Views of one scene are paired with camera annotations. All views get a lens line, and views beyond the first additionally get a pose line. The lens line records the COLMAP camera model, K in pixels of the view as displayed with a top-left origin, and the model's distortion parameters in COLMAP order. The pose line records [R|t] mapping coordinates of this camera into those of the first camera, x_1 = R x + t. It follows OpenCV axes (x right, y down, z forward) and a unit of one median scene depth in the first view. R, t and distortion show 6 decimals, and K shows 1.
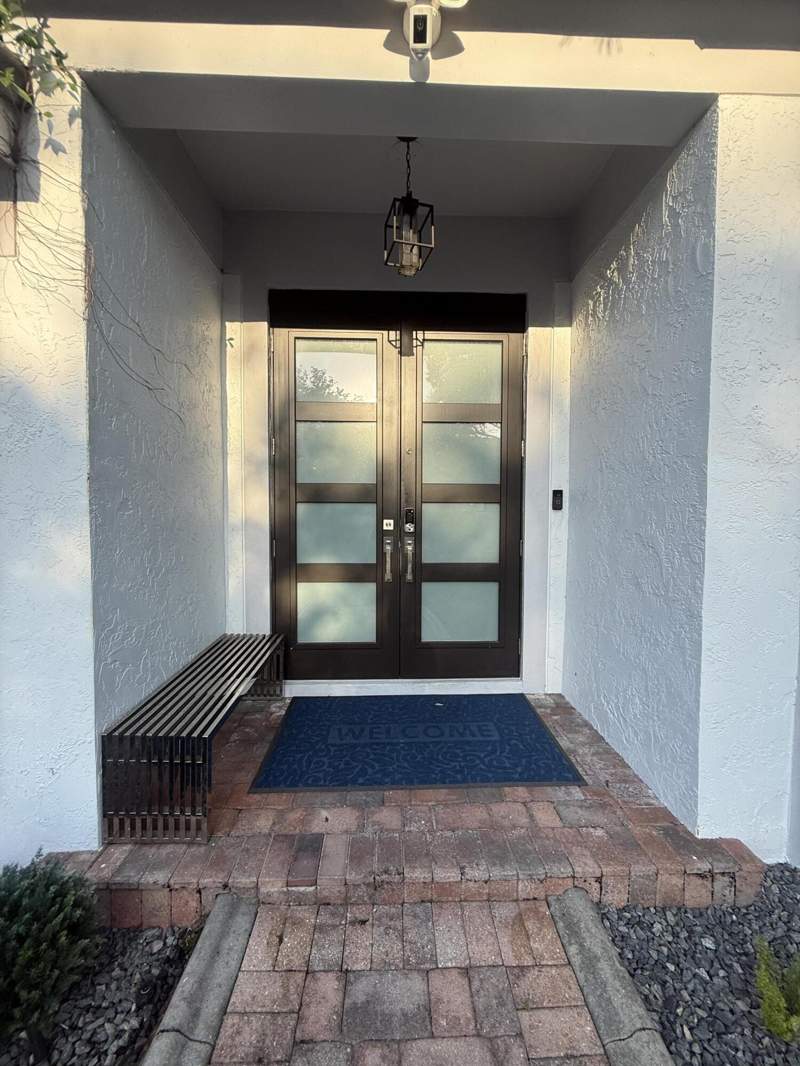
lens RADIAL K [[424.8, 0, 404.1], [0, 424.8, 527.7], [0, 0, 1]] dist [-0.000629, -0.000383]
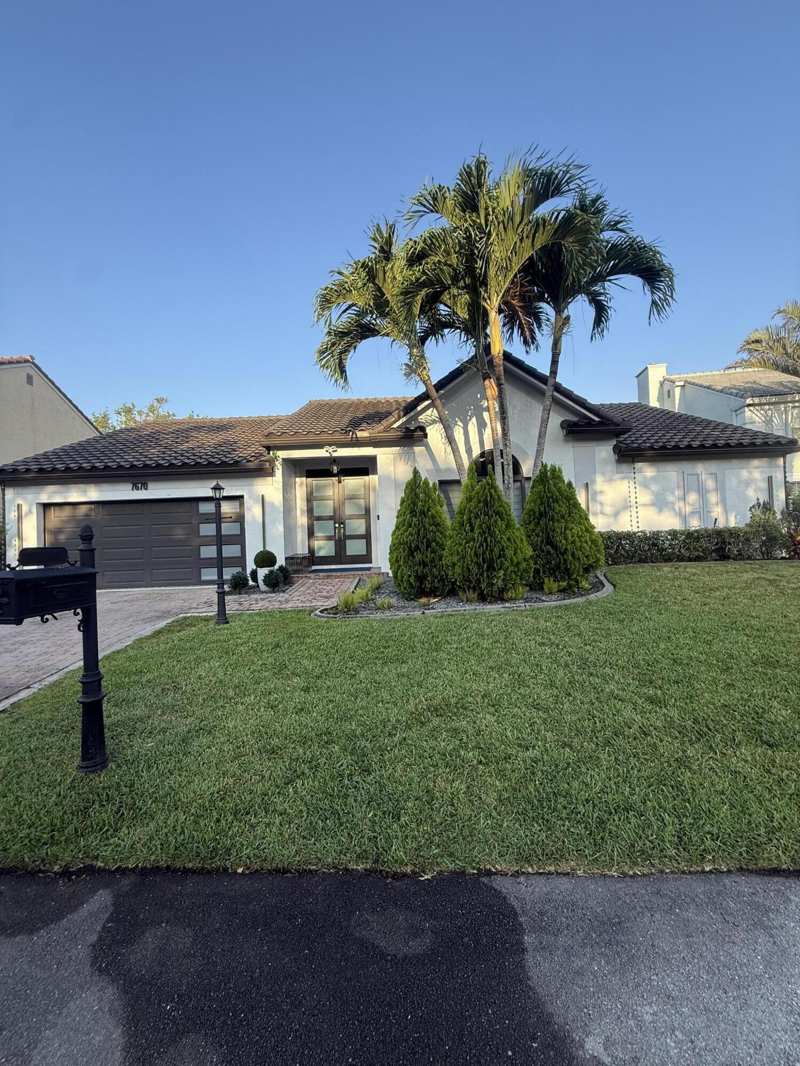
lens RADIAL K [[424.8, 0, 397.9], [0, 424.8, 530.8], [0, 0, 1]] dist [-0.000629, -0.000383]
pose [[0.998469, -0.038257, -0.039940, 0.724436], [0.036458, 0.998329, -0.044838, 0.256465], [0.041588, 0.043313, 0.998196, -3.079766]]
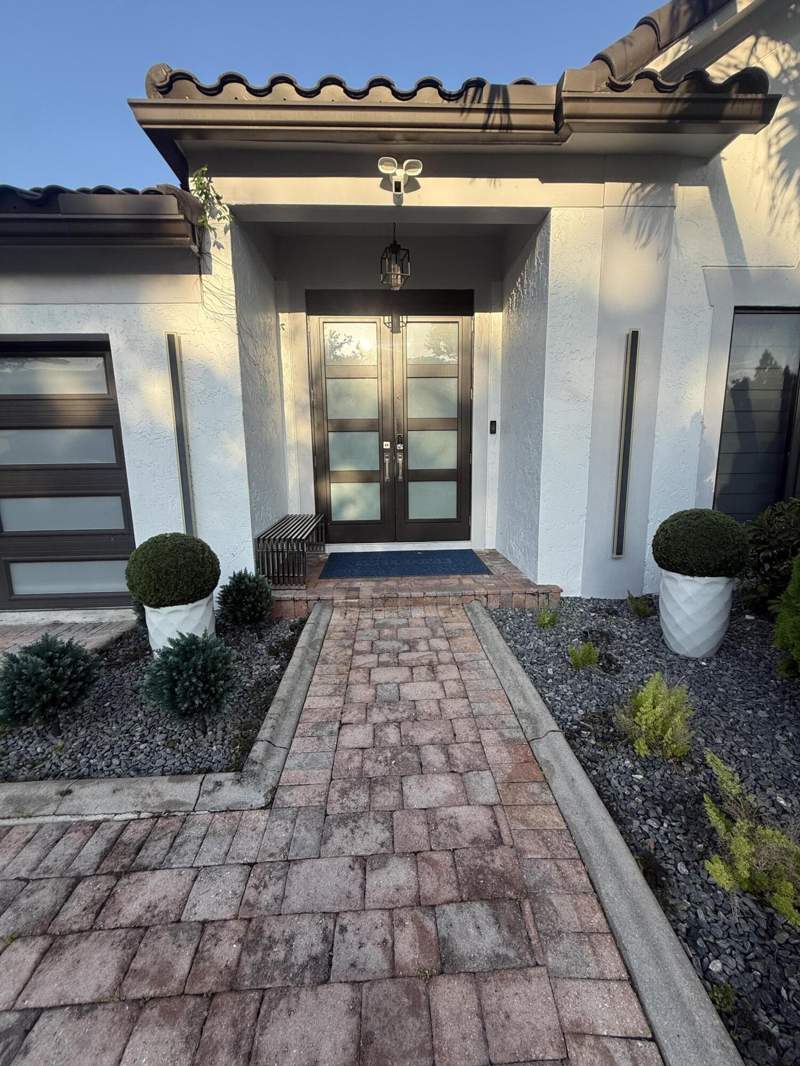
lens RADIAL K [[424.8, 0, 403.5], [0, 424.8, 528.0], [0, 0, 1]] dist [-0.000629, -0.000383]
pose [[0.999821, -0.018041, 0.005693, 0.012078], [0.017174, 0.991780, 0.126801, 0.104812], [-0.007934, -0.126680, 0.991912, -0.637448]]
